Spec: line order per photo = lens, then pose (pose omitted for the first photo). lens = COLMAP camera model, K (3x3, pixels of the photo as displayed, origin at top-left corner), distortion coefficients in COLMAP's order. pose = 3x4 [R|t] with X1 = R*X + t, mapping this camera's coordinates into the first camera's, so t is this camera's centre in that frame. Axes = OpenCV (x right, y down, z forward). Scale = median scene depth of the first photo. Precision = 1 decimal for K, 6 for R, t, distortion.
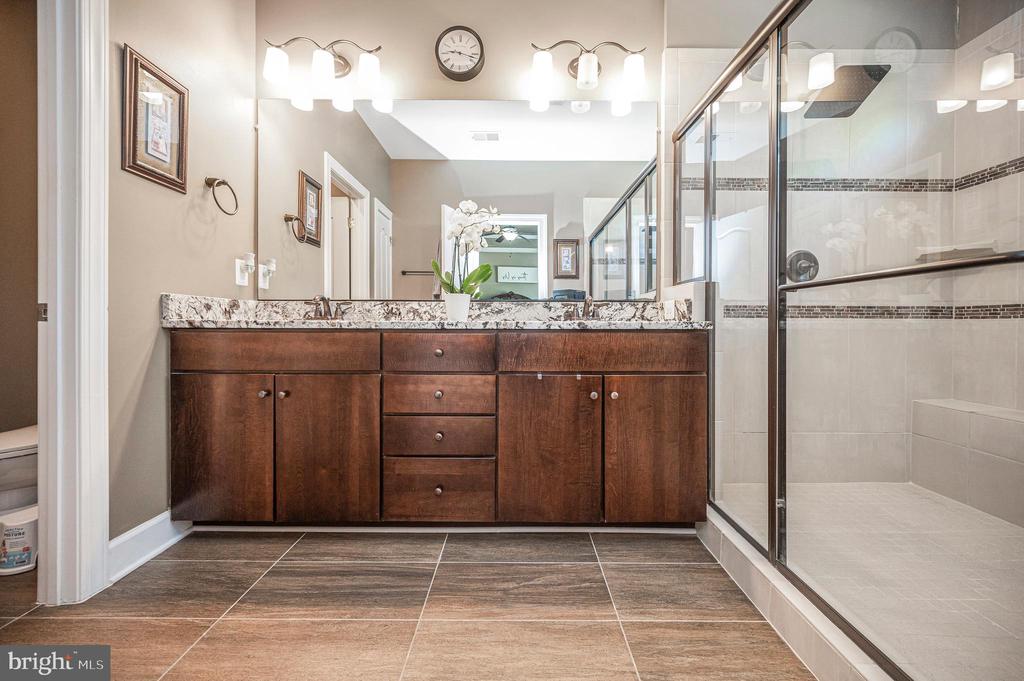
lens RADIAL K [[412.2, 0, 516.0], [0, 412.2, 332.5], [0, 0, 1]] dist [-0.001205, -0.000093]
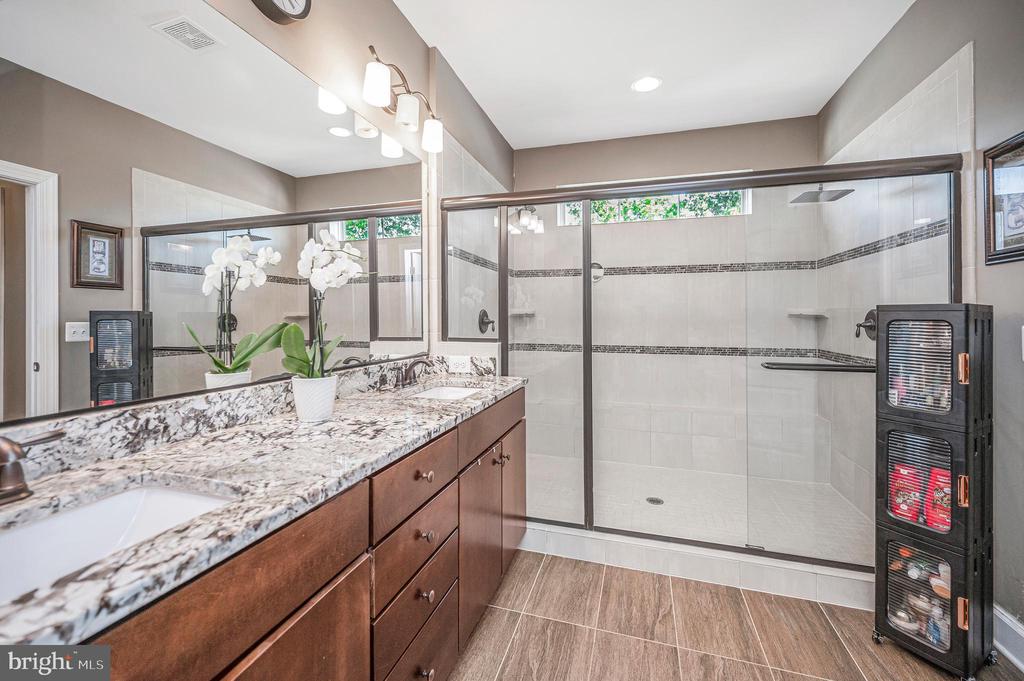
lens RADIAL K [[412.2, 0, 524.4], [0, 412.2, 316.4], [0, 0, 1]] dist [-0.001205, -0.000093]
pose [[0.282192, 0.004773, 0.959346, -0.614850], [0.012944, 0.999878, -0.008782, -0.162759], [-0.959271, 0.014897, 0.282096, 0.478345]]
